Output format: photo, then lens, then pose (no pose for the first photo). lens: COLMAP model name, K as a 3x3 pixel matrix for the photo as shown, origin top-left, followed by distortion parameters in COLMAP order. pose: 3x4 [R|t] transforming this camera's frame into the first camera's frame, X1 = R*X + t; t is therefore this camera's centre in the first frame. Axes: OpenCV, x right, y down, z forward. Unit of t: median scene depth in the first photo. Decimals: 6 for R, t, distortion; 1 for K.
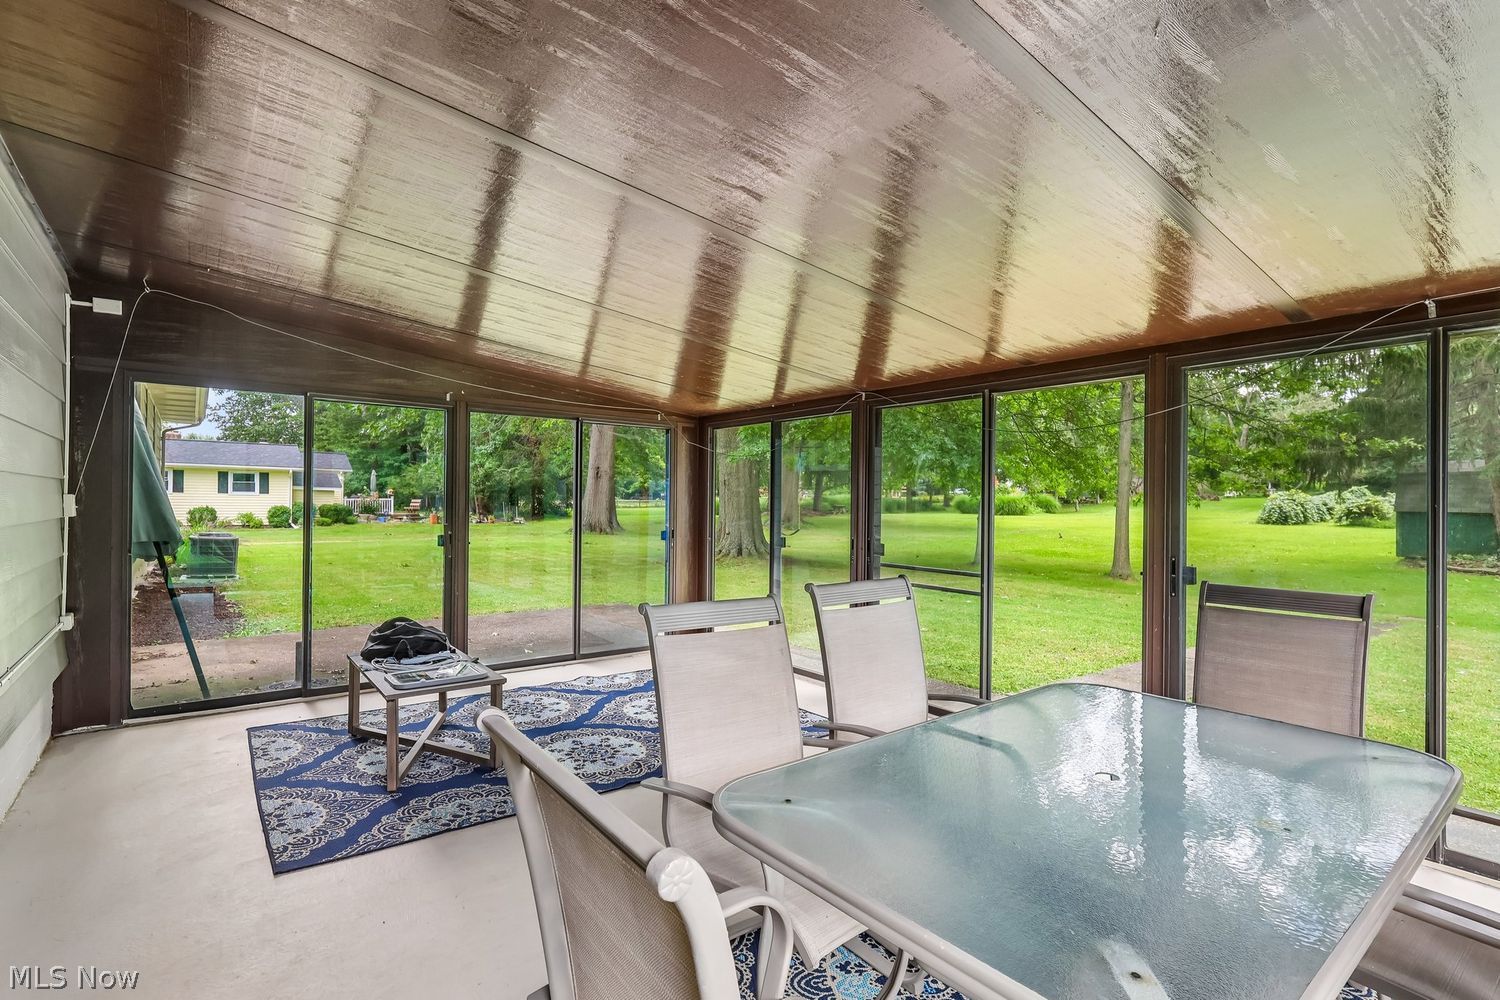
lens RADIAL K [[703.8, 0, 741.5], [0, 703.8, 493.3], [0, 0, 1]] dist [-0.003402, -0.000318]
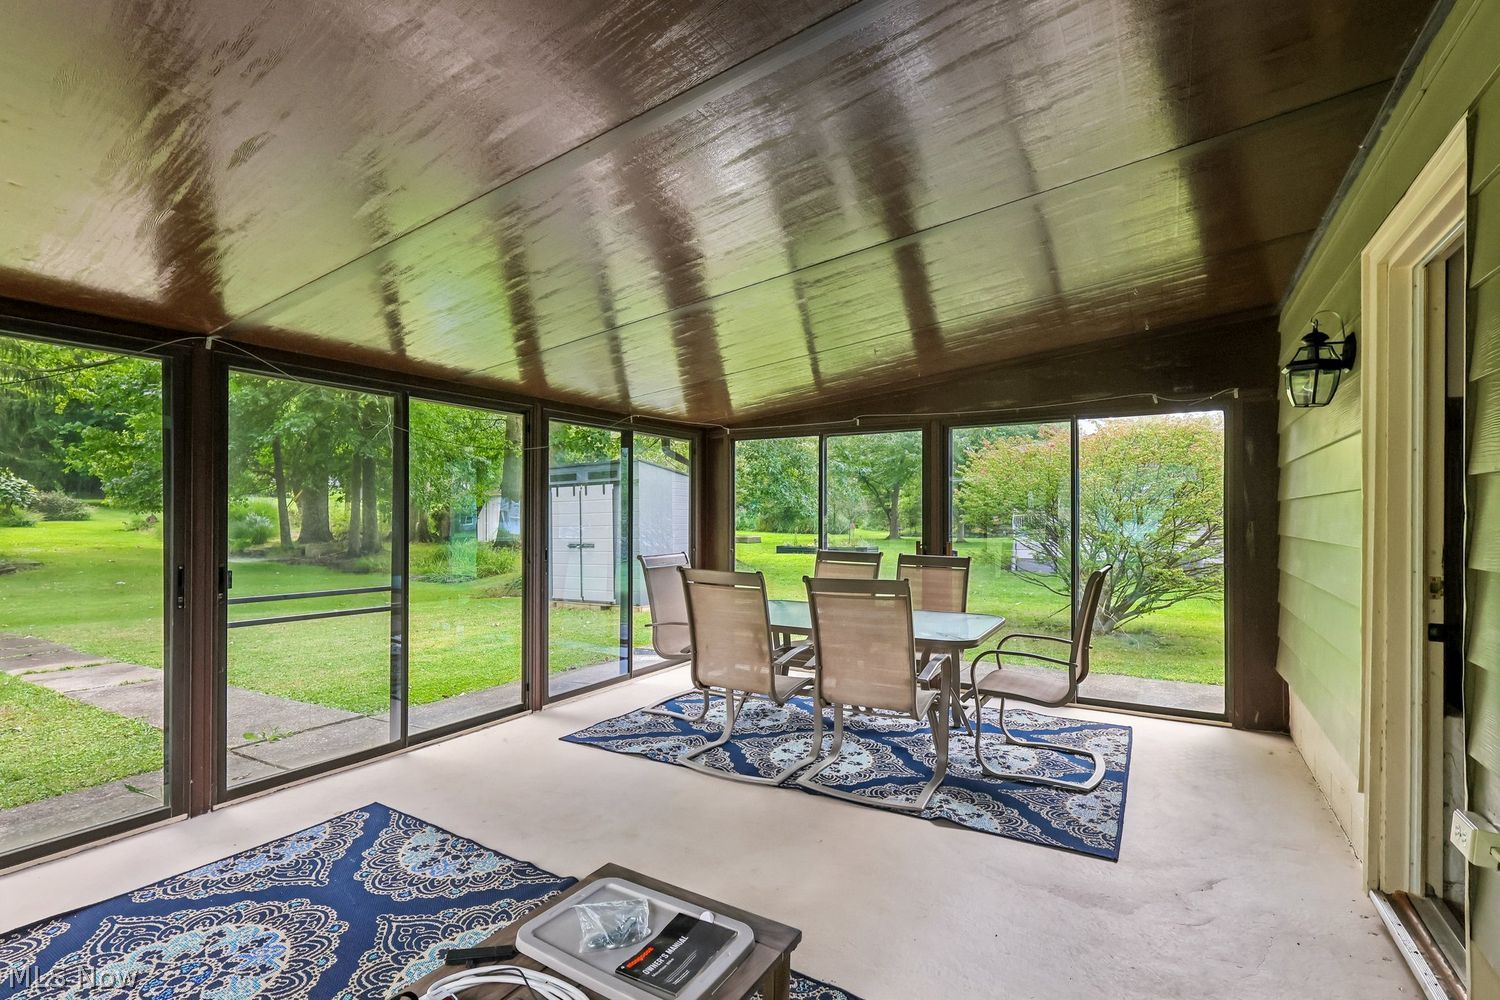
lens RADIAL K [[693.7, 0, 744.2], [0, 693.7, 504.3], [0, 0, 1]] dist [0.000711, 0.000315]
pose [[-0.354160, 0.003770, 0.935177, -0.819964], [-0.014457, 0.999850, -0.009505, 0.010073], [-0.935073, -0.016887, -0.354053, 1.072110]]
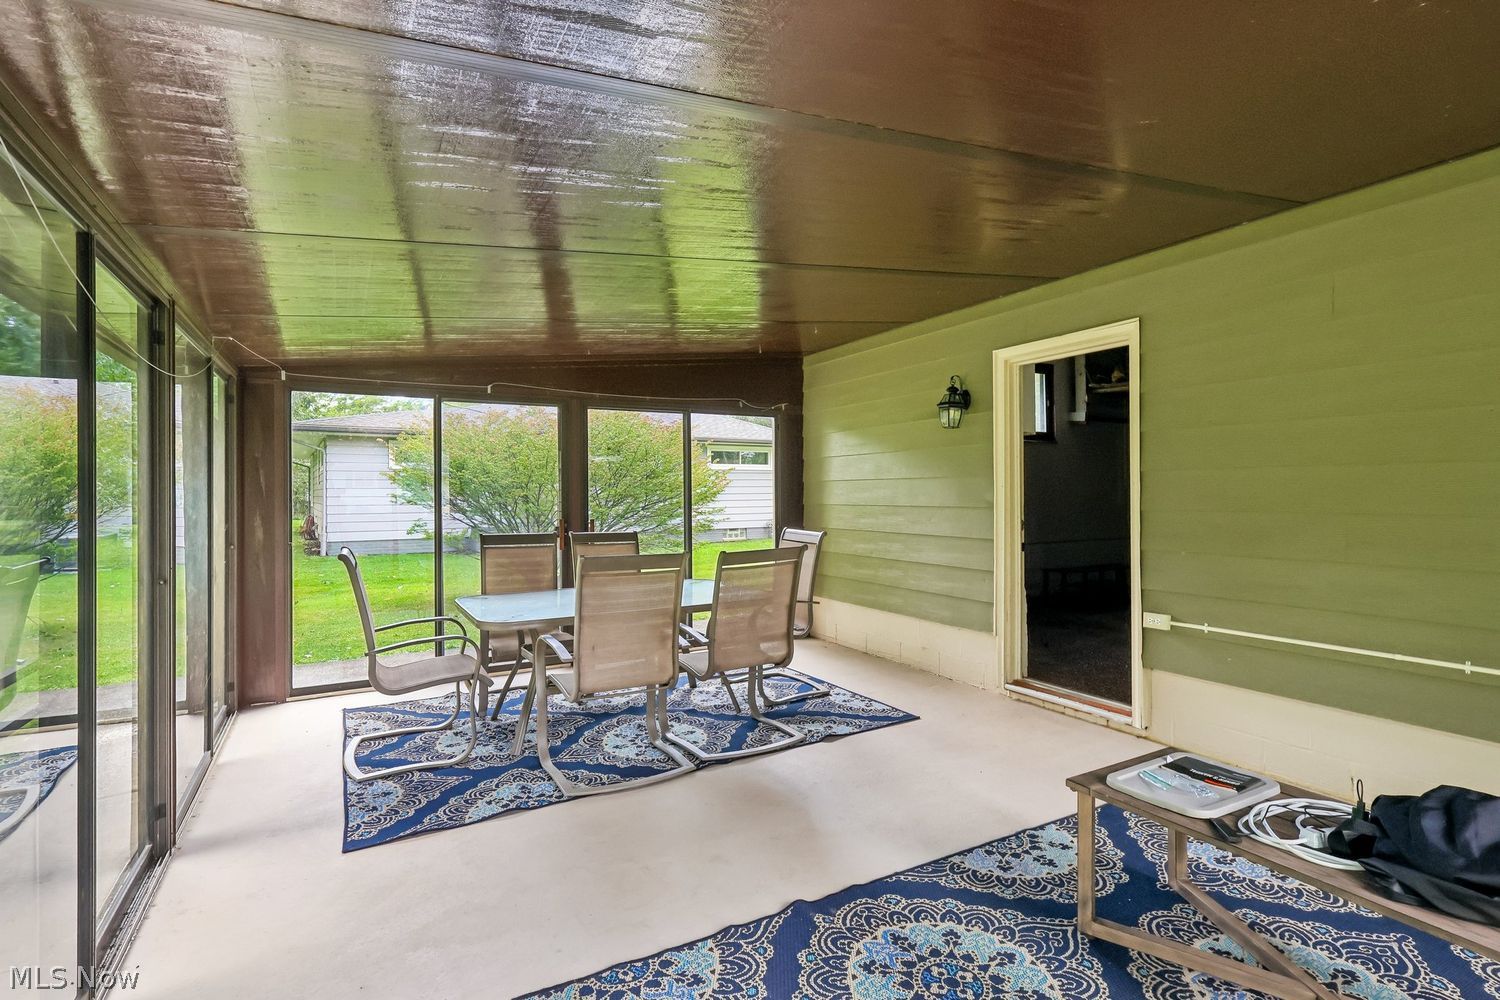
lens RADIAL K [[703.8, 0, 741.5], [0, 703.8, 493.3], [0, 0, 1]] dist [-0.003402, -0.000318]
pose [[-0.988716, -0.001530, 0.149797, -0.359791], [-0.003313, 0.999927, -0.011654, 0.023557], [-0.149769, -0.012019, -0.988648, 1.436407]]
